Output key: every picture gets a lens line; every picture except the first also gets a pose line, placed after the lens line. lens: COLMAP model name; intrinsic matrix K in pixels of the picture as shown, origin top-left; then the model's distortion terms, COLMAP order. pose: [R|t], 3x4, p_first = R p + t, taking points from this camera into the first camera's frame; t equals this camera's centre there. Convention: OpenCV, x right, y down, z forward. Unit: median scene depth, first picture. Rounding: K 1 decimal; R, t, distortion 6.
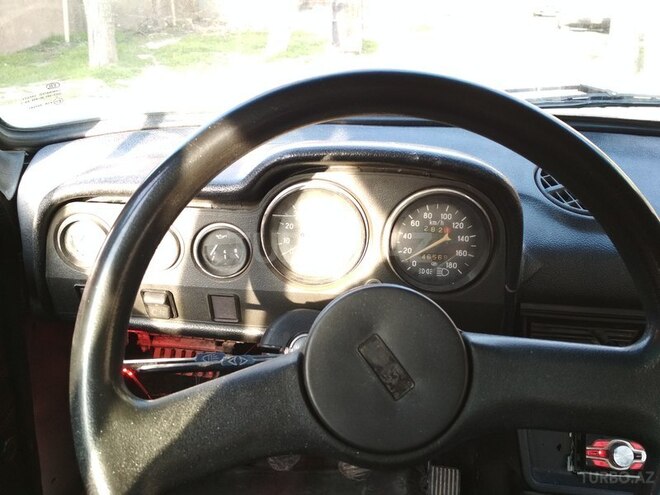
lens RADIAL K [[605.3, 0, 330.0], [0, 605.3, 247.5], [0, 0, 1]] dist [0.125507, -0.265463]
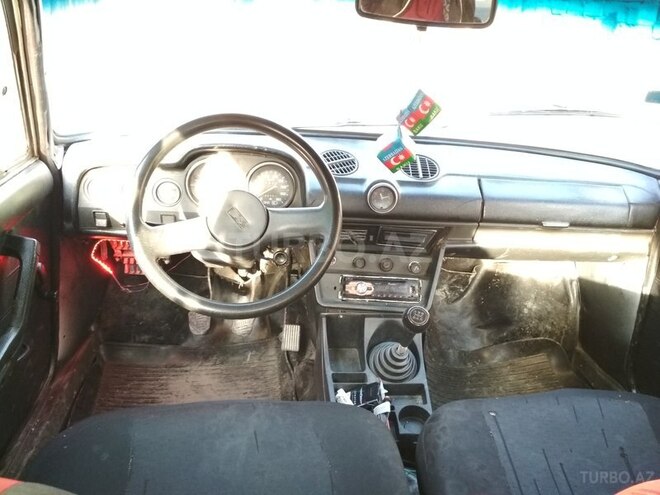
lens RADIAL K [[605.3, 0, 330.0], [0, 605.3, 247.5], [0, 0, 1]] dist [0.125507, -0.265463]
pose [[0.988182, -0.028485, 0.150614, 0.054823], [0.032572, 0.999163, -0.024735, 0.264367], [-0.149783, 0.029348, 0.988283, -1.161091]]
